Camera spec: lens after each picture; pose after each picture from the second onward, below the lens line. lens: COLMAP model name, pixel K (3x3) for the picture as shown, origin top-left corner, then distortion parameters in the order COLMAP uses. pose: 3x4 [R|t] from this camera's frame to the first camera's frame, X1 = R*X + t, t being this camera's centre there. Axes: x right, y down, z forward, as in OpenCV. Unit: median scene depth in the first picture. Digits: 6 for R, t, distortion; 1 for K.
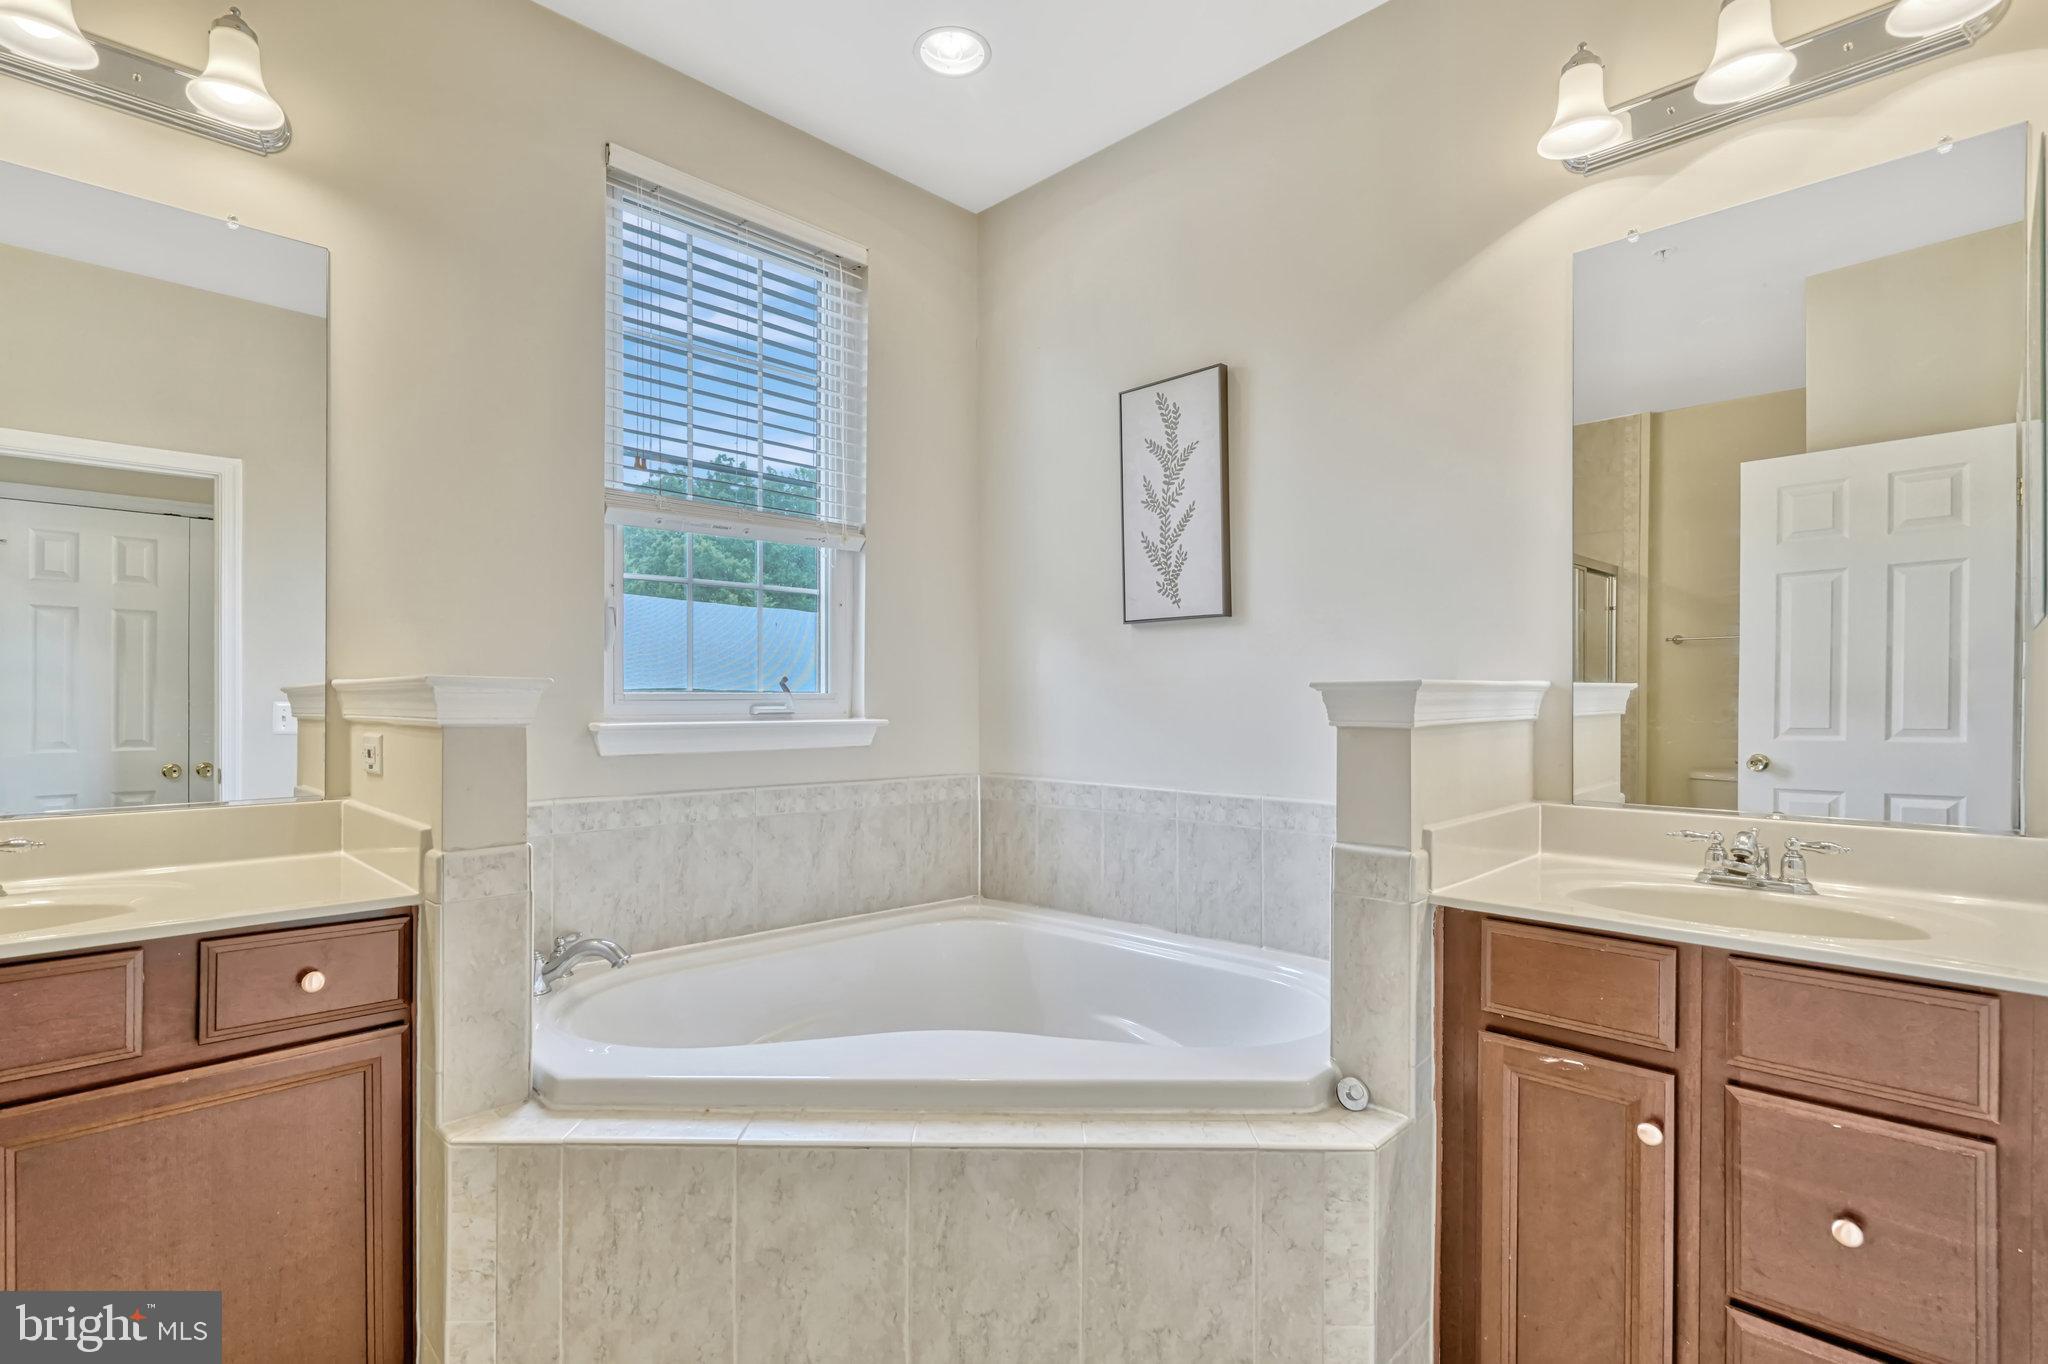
lens RADIAL K [[959.4, 0, 976.5], [0, 959.4, 699.2], [0, 0, 1]] dist [0.000078, -0.000837]
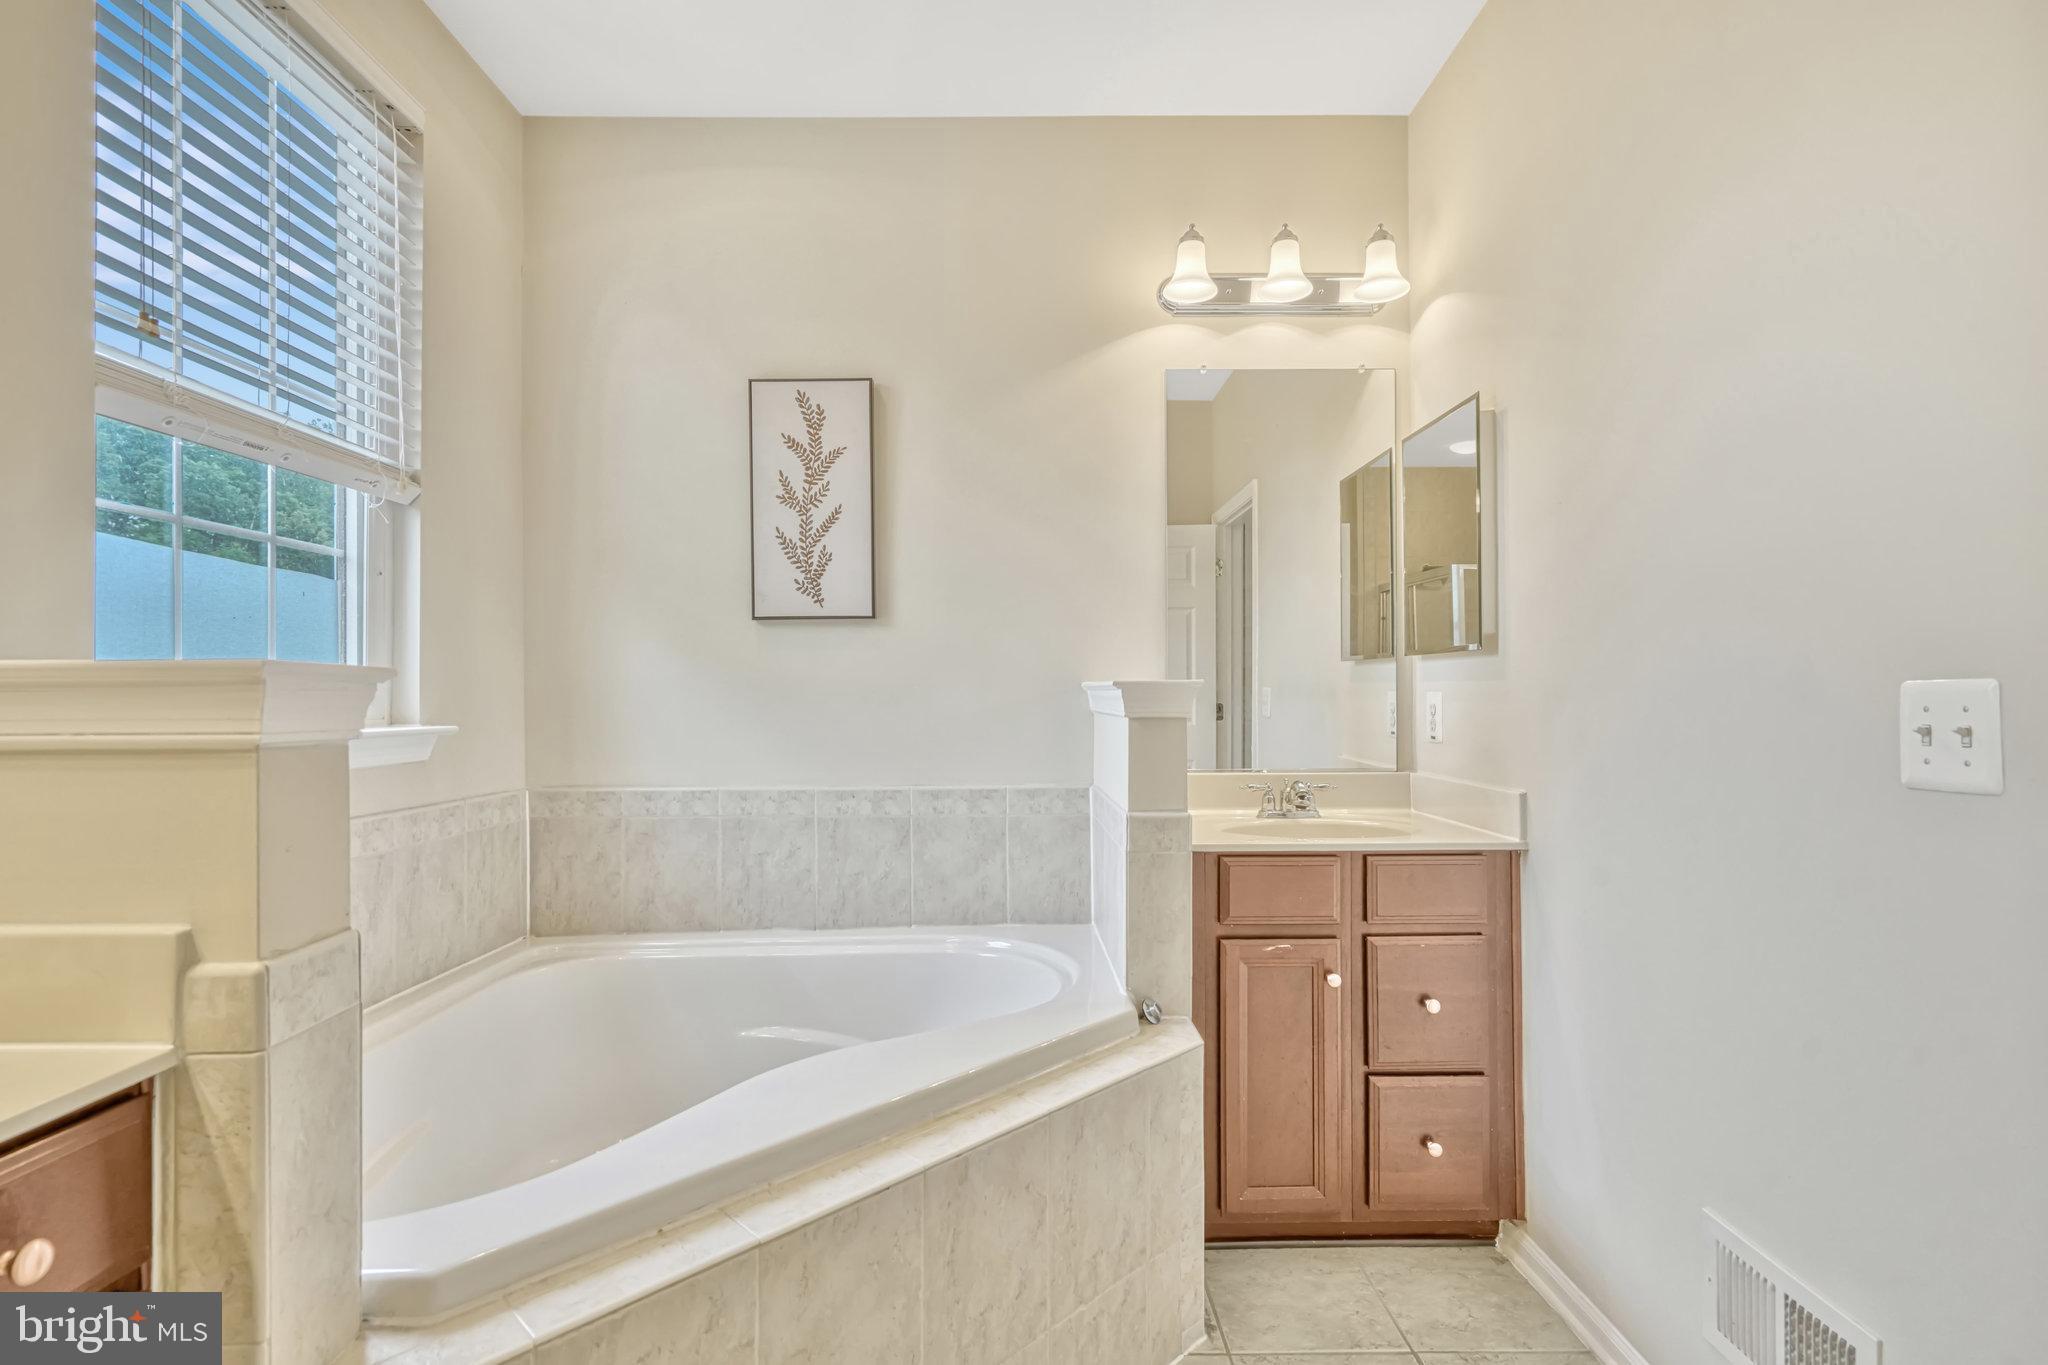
lens RADIAL K [[959.4, 0, 1013.3], [0, 959.4, 690.2], [0, 0, 1]] dist [0.000078, -0.000837]
pose [[0.700682, 0.000232, 0.713473, -0.371613], [0.006049, 0.999962, -0.006266, -0.000072], [-0.713448, 0.008706, 0.700654, 0.147913]]
